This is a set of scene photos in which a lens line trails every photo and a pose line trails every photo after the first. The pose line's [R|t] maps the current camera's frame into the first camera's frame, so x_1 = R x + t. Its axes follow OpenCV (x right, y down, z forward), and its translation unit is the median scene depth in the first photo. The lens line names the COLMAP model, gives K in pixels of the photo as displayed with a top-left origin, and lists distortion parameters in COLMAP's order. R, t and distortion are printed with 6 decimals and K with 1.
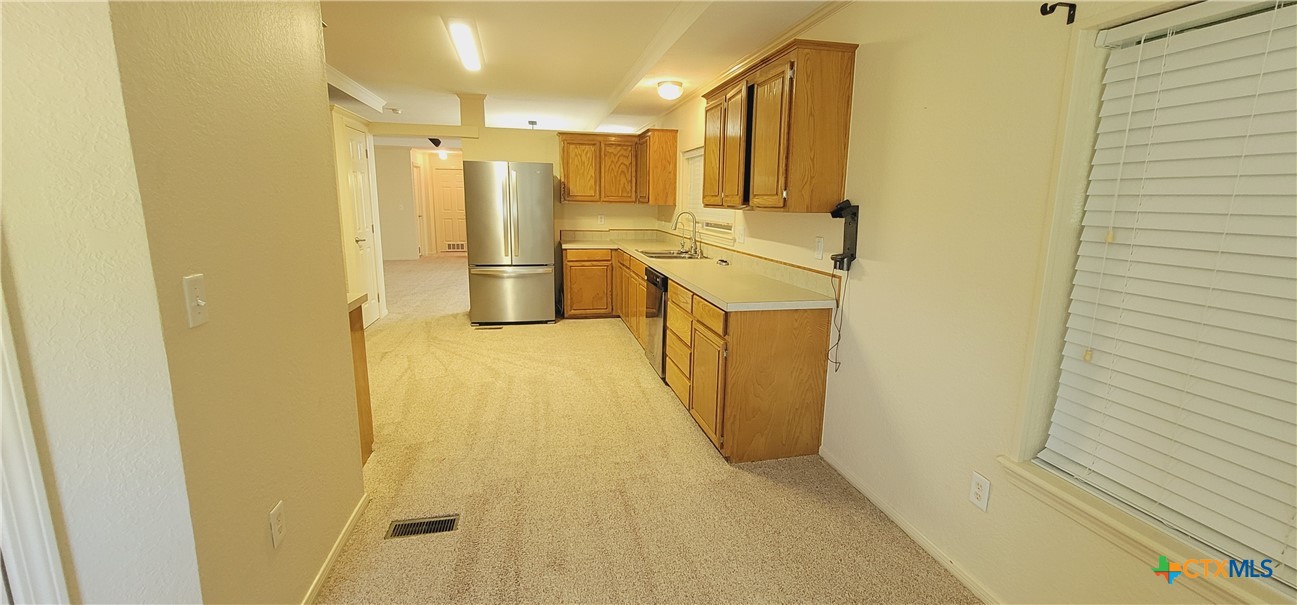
lens RADIAL K [[529.3, 0, 648.9], [0, 529.3, 300.9], [0, 0, 1]] dist [-0.002460, 0.000909]
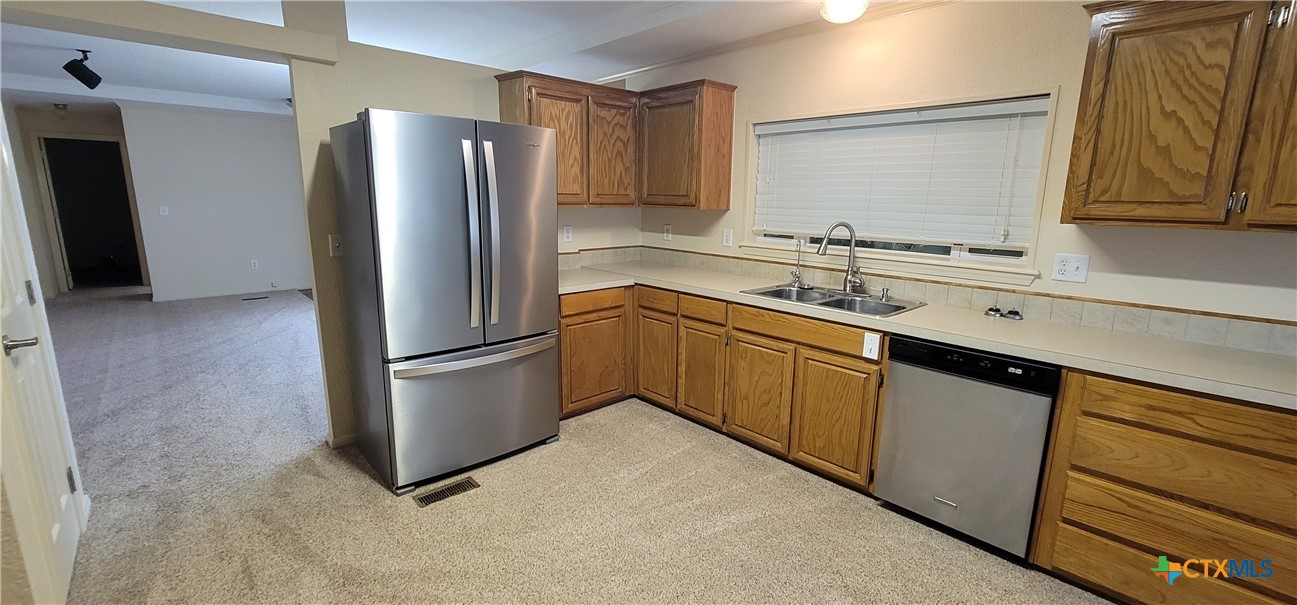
lens RADIAL K [[529.3, 0, 679.8], [0, 529.3, 298.2], [0, 0, 1]] dist [-0.002460, 0.000909]
pose [[0.847028, -0.101300, 0.521806, -0.423471], [0.096756, 0.994656, 0.036036, -0.131005], [-0.522668, 0.019965, 0.852303, 0.625404]]
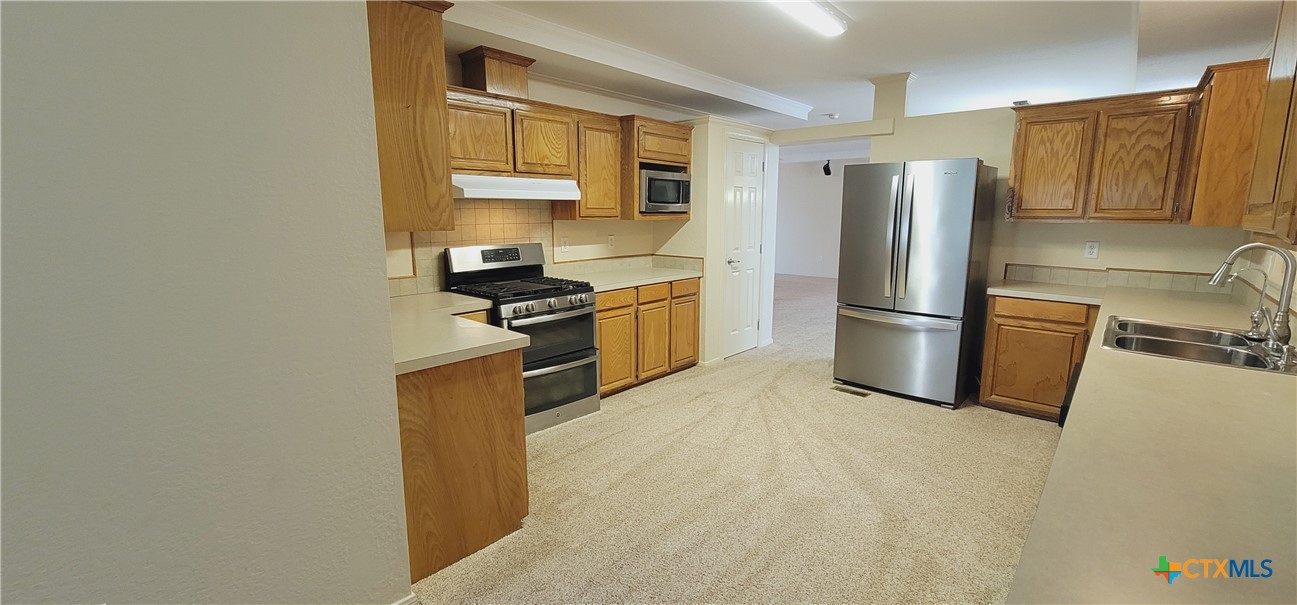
lens RADIAL K [[529.3, 0, 654.8], [0, 529.3, 296.4], [0, 0, 1]] dist [-0.002460, 0.000909]
pose [[0.593218, 0.114425, -0.796869, 0.127927], [-0.146127, 0.988709, 0.033190, -0.076911], [0.791669, 0.096755, 0.603240, 0.407396]]
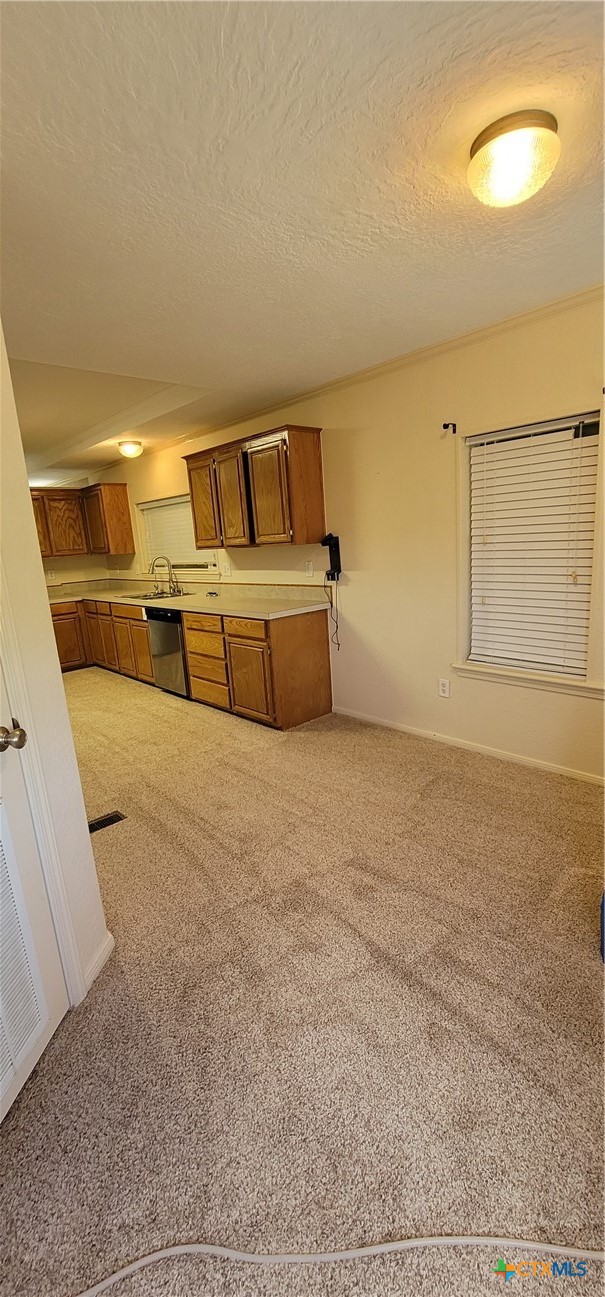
lens RADIAL K [[529.3, 0, 301.3], [0, 529.3, 659.4], [0, 0, 1]] dist [-0.002460, 0.000909]
pose [[0.867847, -0.184455, 0.461321, -0.244849], [0.171531, 0.982673, 0.070225, 0.021599], [-0.466281, 0.018186, 0.884450, -0.148822]]
